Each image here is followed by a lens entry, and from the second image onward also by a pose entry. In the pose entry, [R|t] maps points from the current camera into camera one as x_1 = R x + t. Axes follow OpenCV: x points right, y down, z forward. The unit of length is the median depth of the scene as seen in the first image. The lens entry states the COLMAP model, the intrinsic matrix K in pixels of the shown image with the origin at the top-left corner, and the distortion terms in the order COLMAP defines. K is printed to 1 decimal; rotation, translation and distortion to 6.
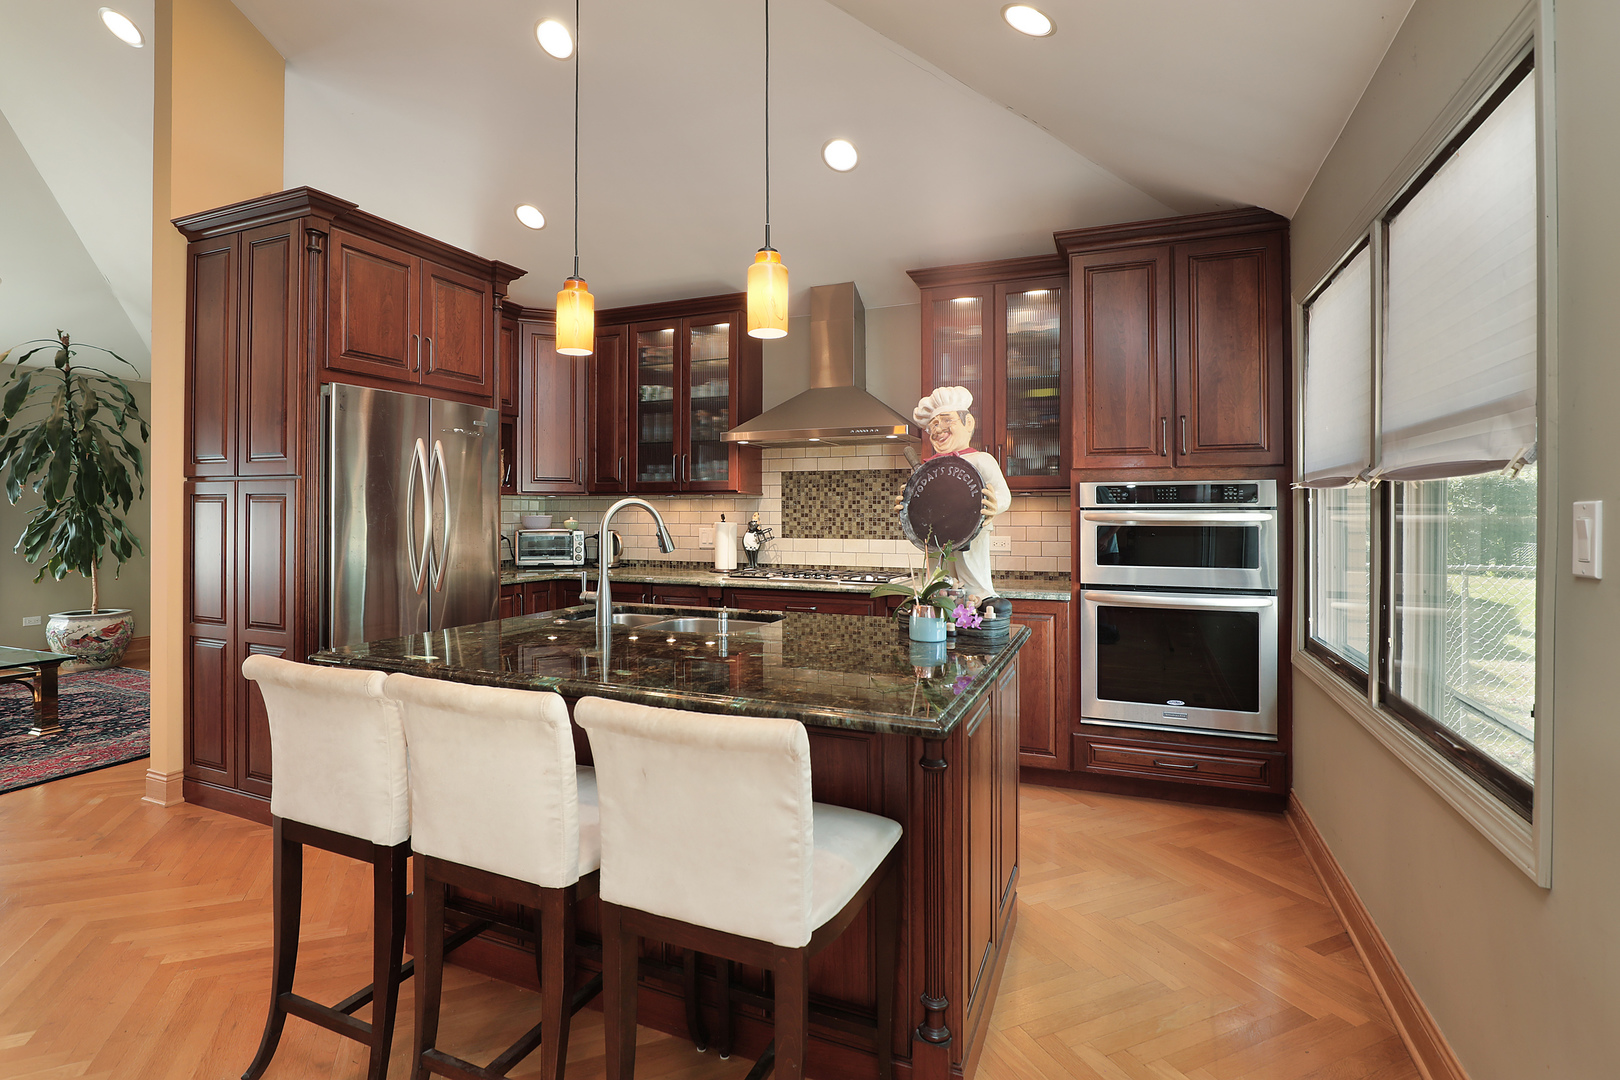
lens RADIAL K [[751.9, 0, 804.4], [0, 751.9, 502.9], [0, 0, 1]] dist [-0.021989, 0.000048]
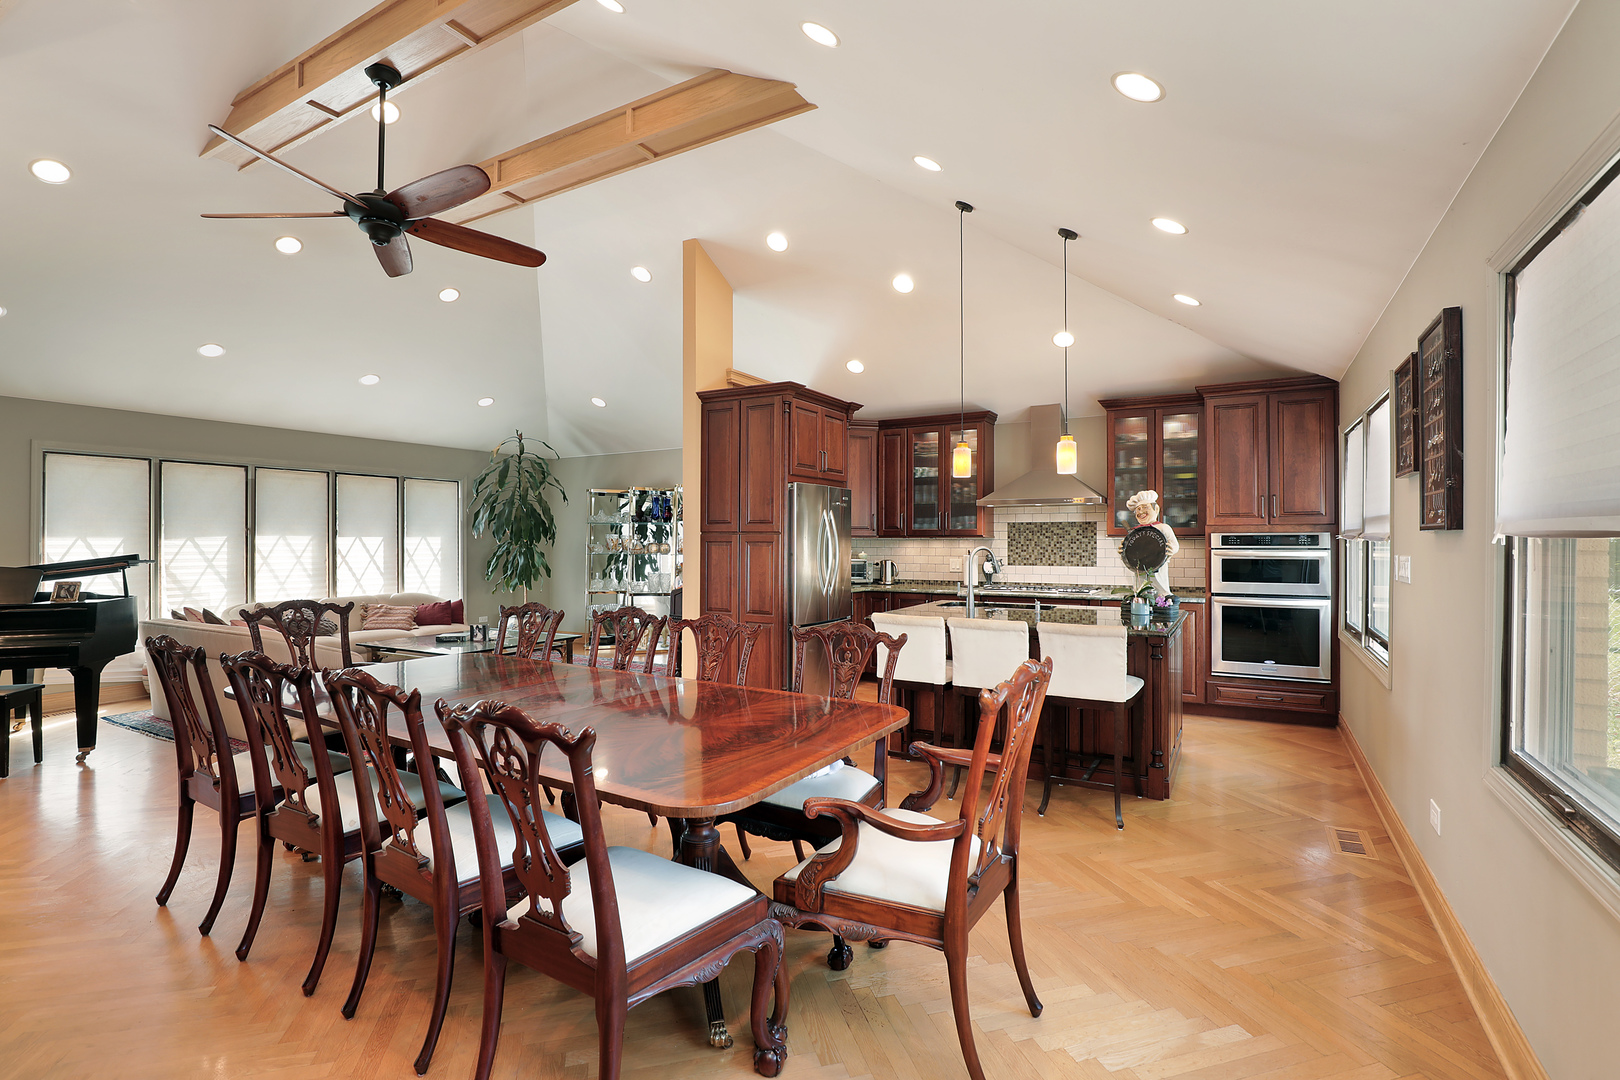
lens RADIAL K [[751.9, 0, 825.1], [0, 751.9, 534.3], [0, 0, 1]] dist [-0.021989, 0.000048]
pose [[0.994256, -0.002329, -0.107000, -0.328286], [0.003100, 0.999970, 0.007042, -0.040389], [0.106980, -0.007333, 0.994234, -0.795214]]
